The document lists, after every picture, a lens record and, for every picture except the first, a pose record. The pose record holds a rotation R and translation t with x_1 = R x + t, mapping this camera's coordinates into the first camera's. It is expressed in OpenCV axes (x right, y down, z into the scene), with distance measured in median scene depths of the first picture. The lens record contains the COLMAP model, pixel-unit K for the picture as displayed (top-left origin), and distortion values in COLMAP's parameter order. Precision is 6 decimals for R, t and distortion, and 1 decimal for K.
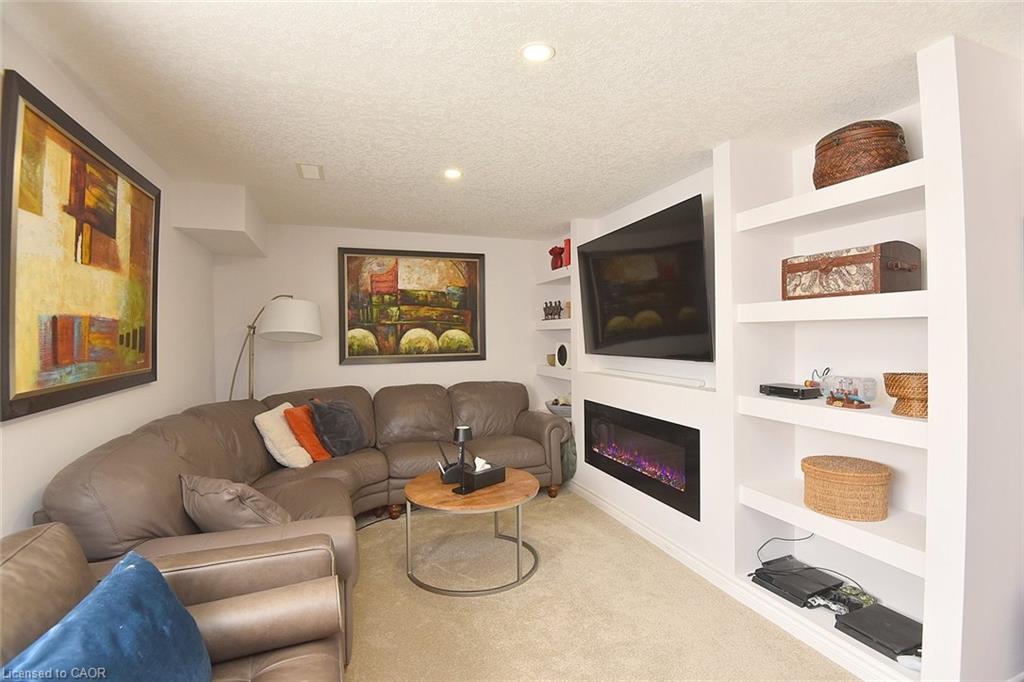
lens RADIAL K [[486.4, 0, 511.3], [0, 486.4, 325.9], [0, 0, 1]] dist [-0.032682, -0.004265]
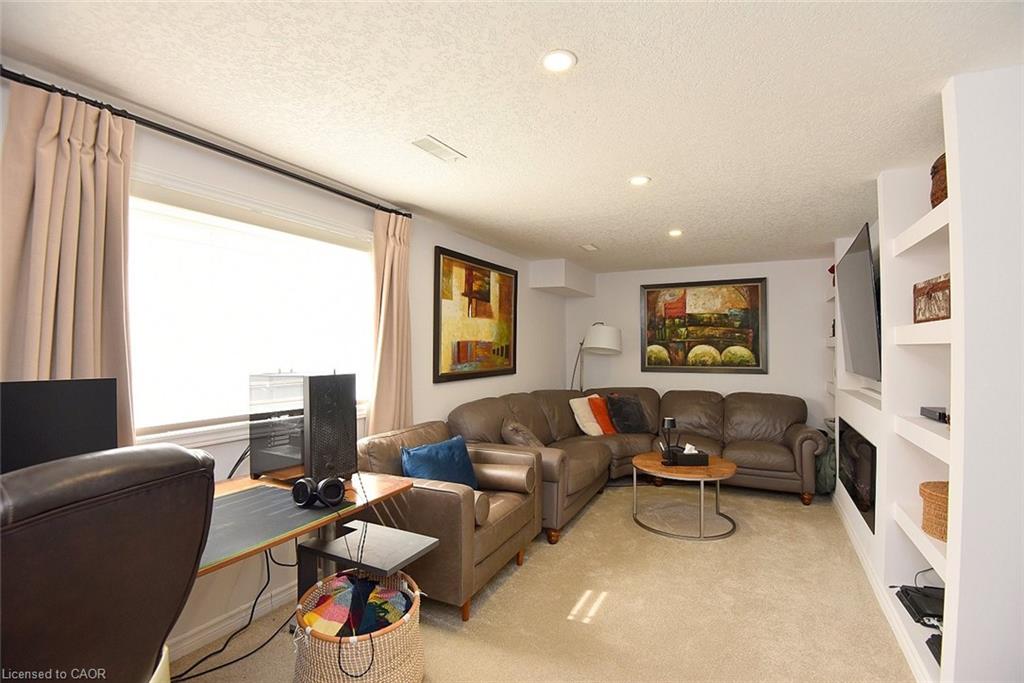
lens RADIAL K [[486.4, 0, 513.7], [0, 486.4, 339.4], [0, 0, 1]] dist [-0.032682, -0.004265]
pose [[0.660613, -0.002133, -0.750724, 0.522442], [0.005186, 0.999985, 0.001722, -0.017542], [0.750709, -0.005031, 0.660614, -0.201512]]
